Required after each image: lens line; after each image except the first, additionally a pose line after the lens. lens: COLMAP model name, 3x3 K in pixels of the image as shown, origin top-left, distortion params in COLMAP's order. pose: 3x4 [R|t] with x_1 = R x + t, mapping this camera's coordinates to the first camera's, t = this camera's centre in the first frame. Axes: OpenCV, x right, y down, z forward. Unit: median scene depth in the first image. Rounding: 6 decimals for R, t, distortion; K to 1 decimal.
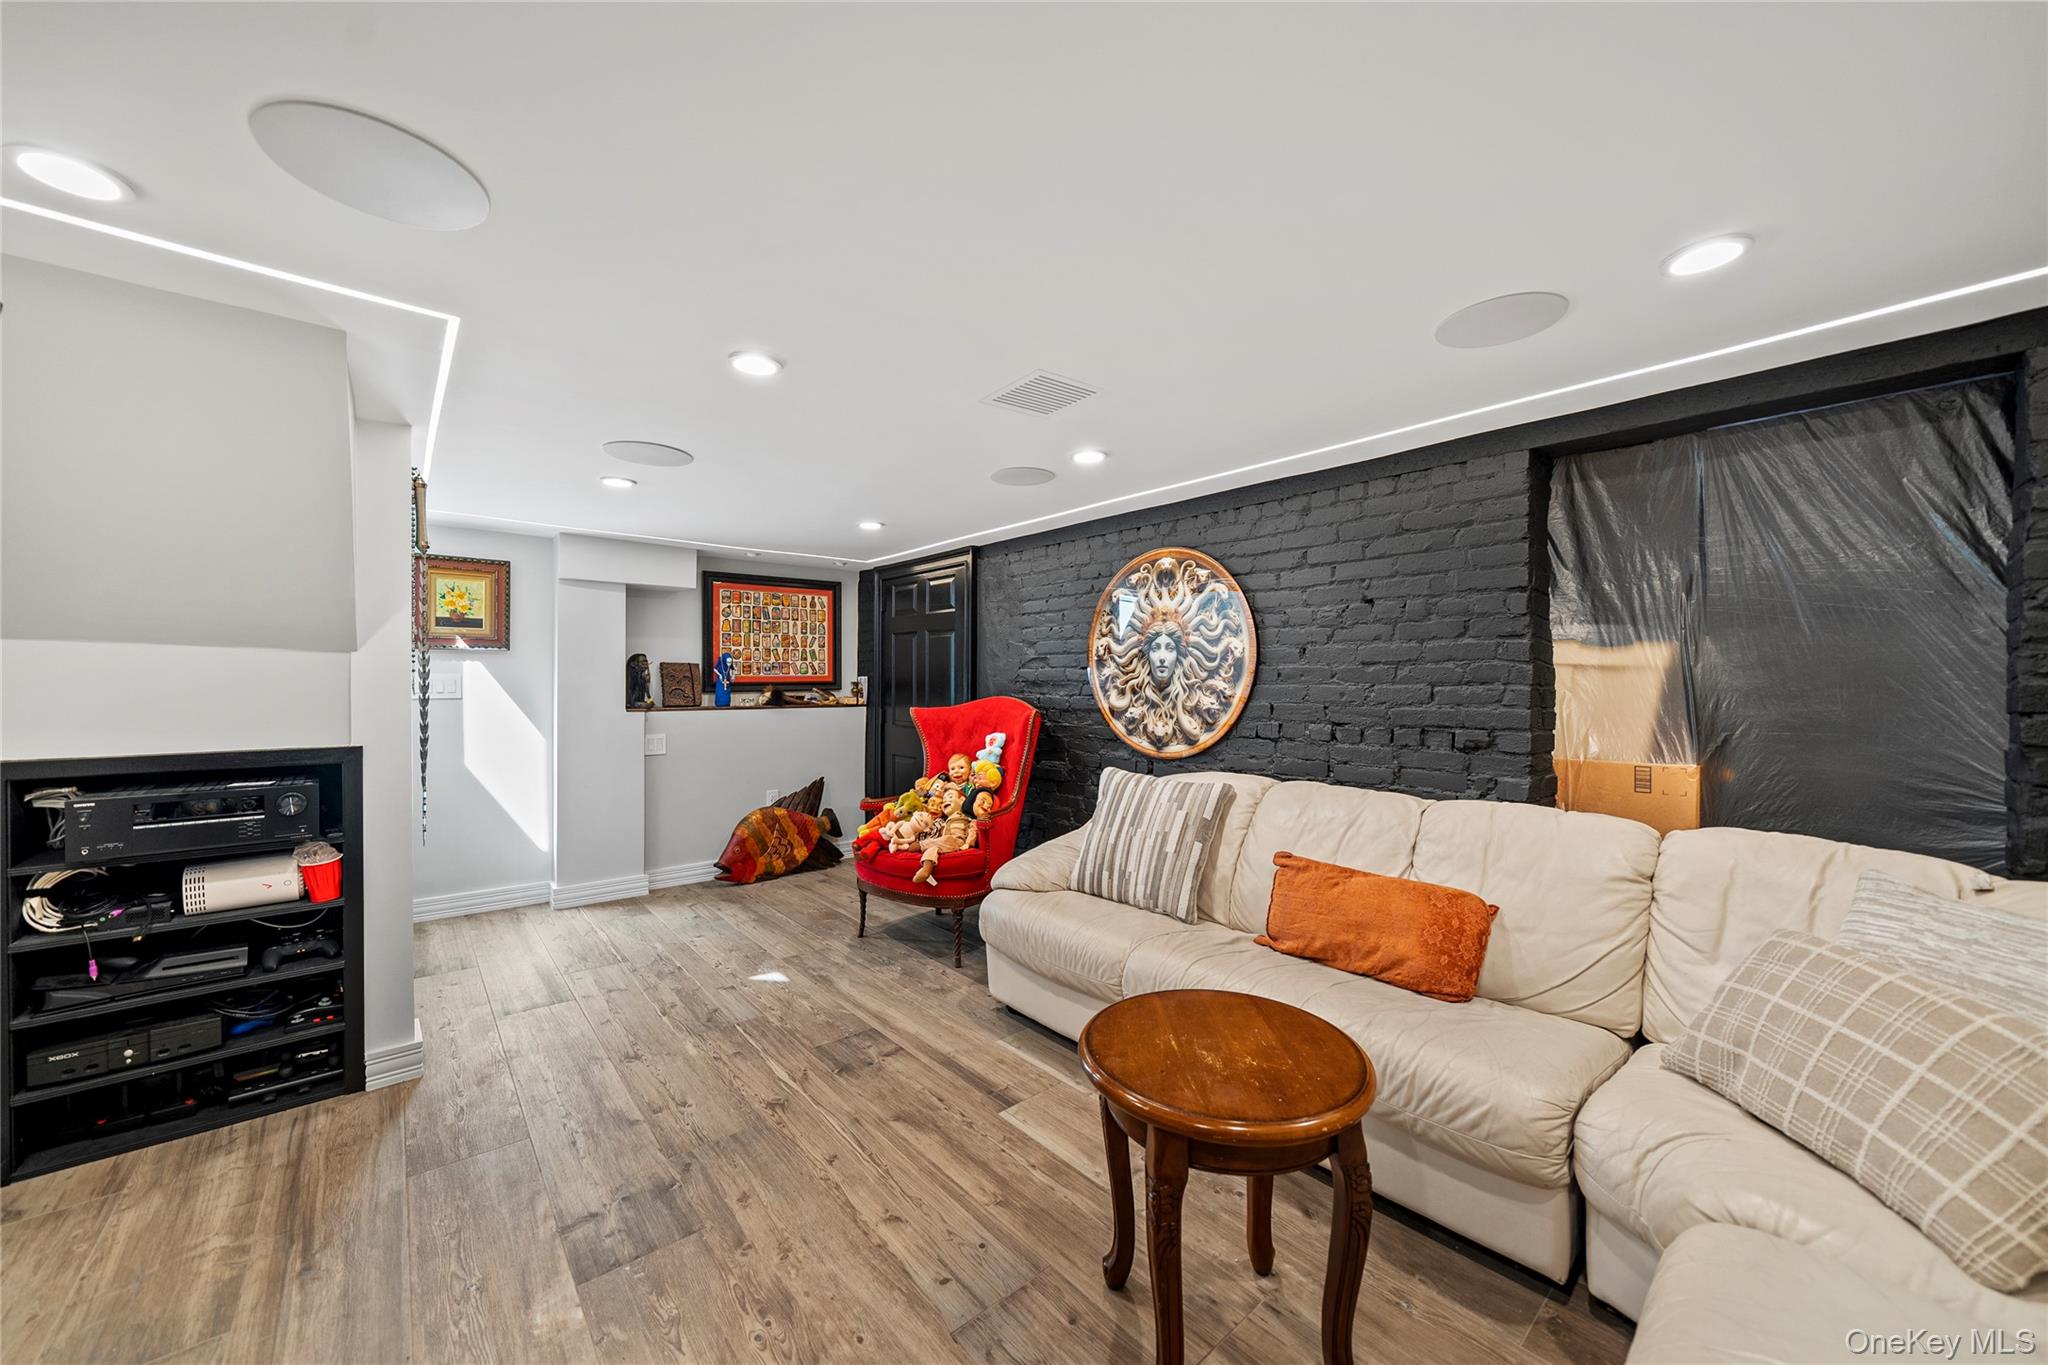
lens RADIAL K [[779.8, 0, 1026.4], [0, 779.8, 678.6], [0, 0, 1]] dist [-0.000582, -0.000098]
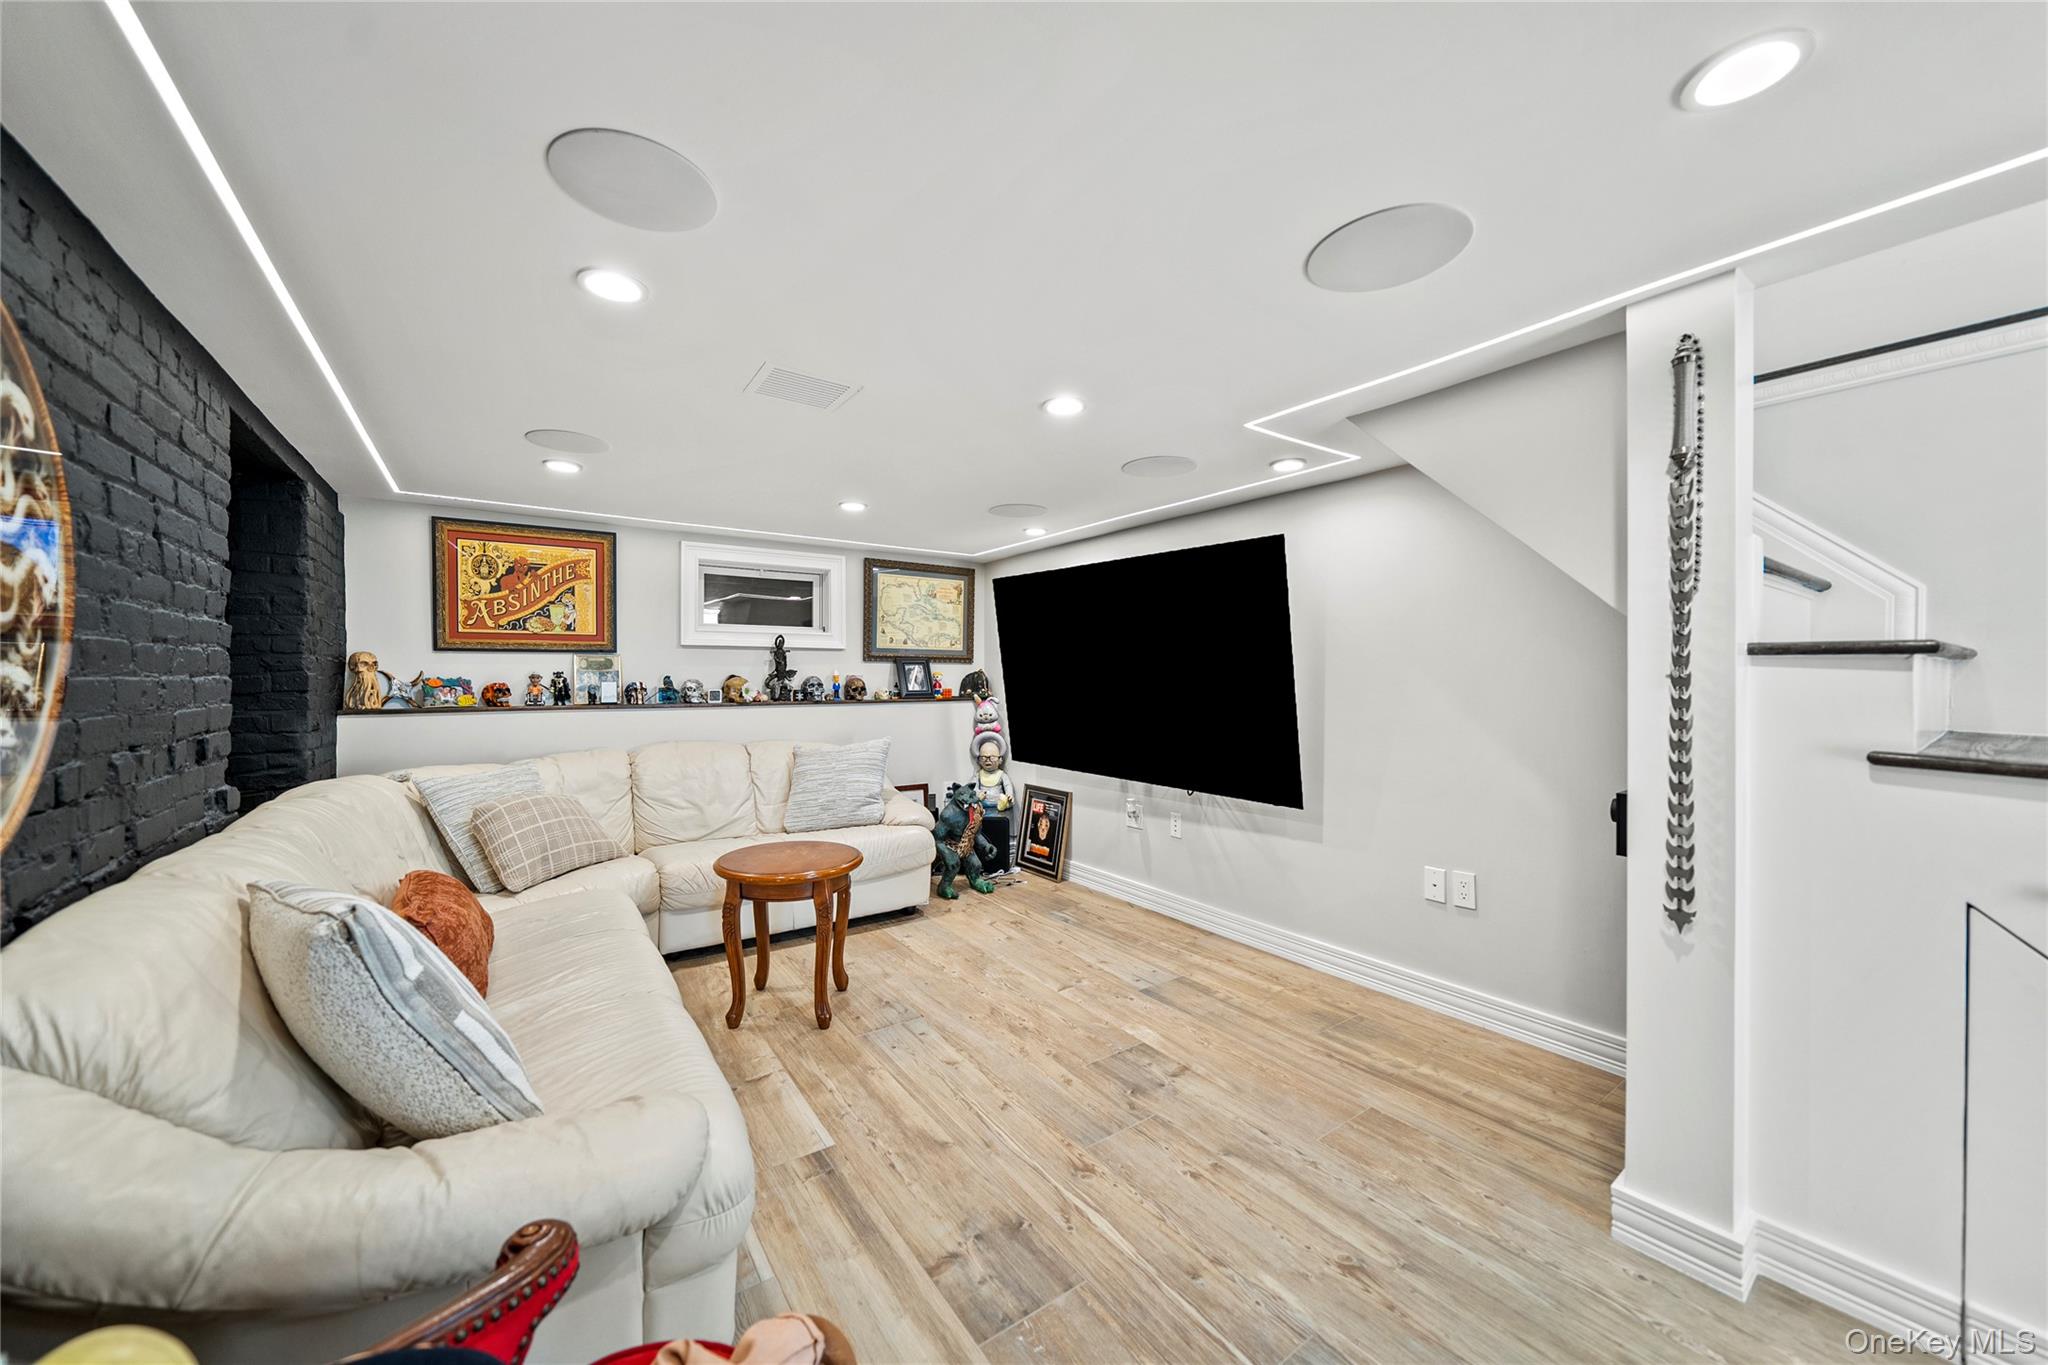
lens RADIAL K [[739.8, 0, 1025.2], [0, 739.8, 681.0], [0, 0, 1]] dist [-0.002929, -0.000392]
pose [[-0.996051, -0.000942, 0.088782, -0.358232], [-0.000756, 0.999997, 0.002124, 0.013282], [-0.088783, 0.002048, -0.996049, 1.971837]]
